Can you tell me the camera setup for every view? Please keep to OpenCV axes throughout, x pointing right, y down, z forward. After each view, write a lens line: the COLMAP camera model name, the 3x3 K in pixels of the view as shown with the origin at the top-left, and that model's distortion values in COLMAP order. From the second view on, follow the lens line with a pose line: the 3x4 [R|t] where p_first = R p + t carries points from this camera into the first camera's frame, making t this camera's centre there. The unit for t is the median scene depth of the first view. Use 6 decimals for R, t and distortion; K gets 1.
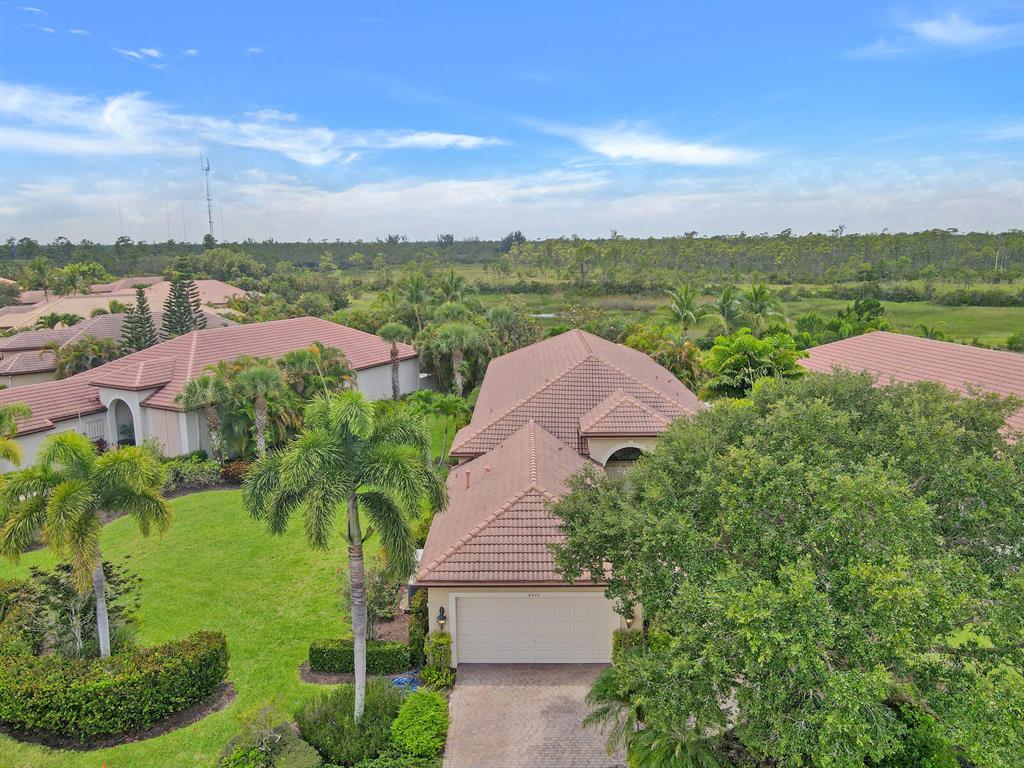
lens RADIAL K [[706.8, 0, 542.2], [0, 706.8, 386.2], [0, 0, 1]] dist [0.008650, 0.006636]
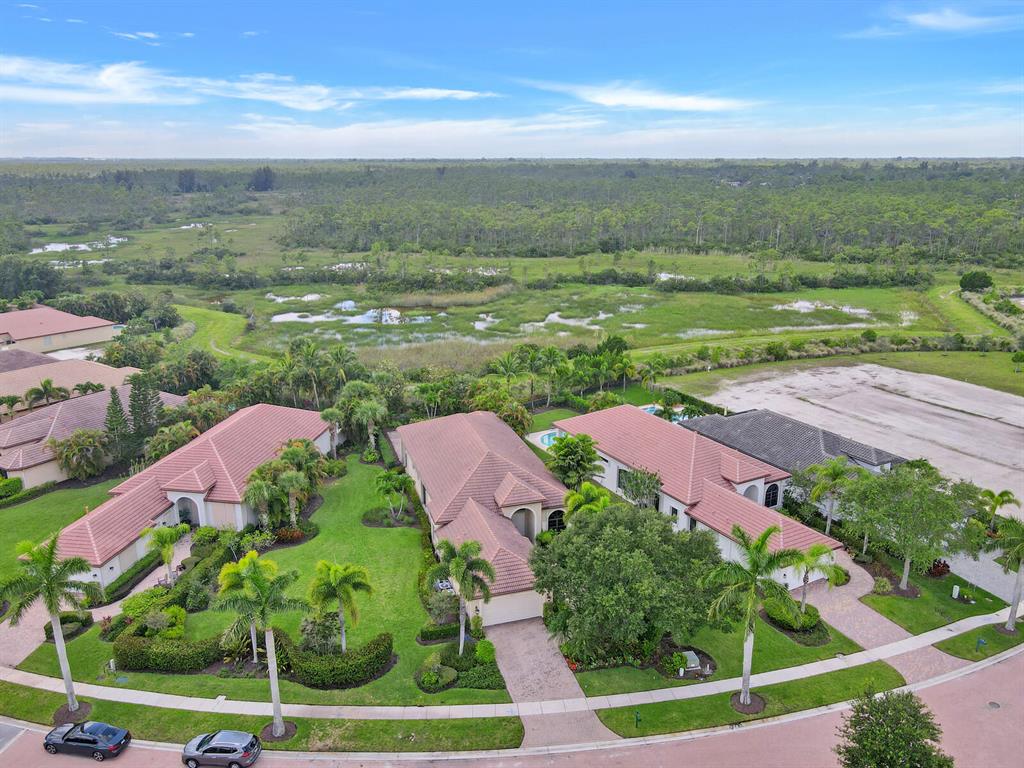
lens RADIAL K [[706.8, 0, 542.2], [0, 706.8, 386.2], [0, 0, 1]] dist [0.008650, 0.006636]
pose [[0.940086, -0.065267, 0.334632, -0.633385], [0.027566, 0.992843, 0.116206, -0.656310], [-0.339822, -0.100019, 0.935156, -1.172931]]
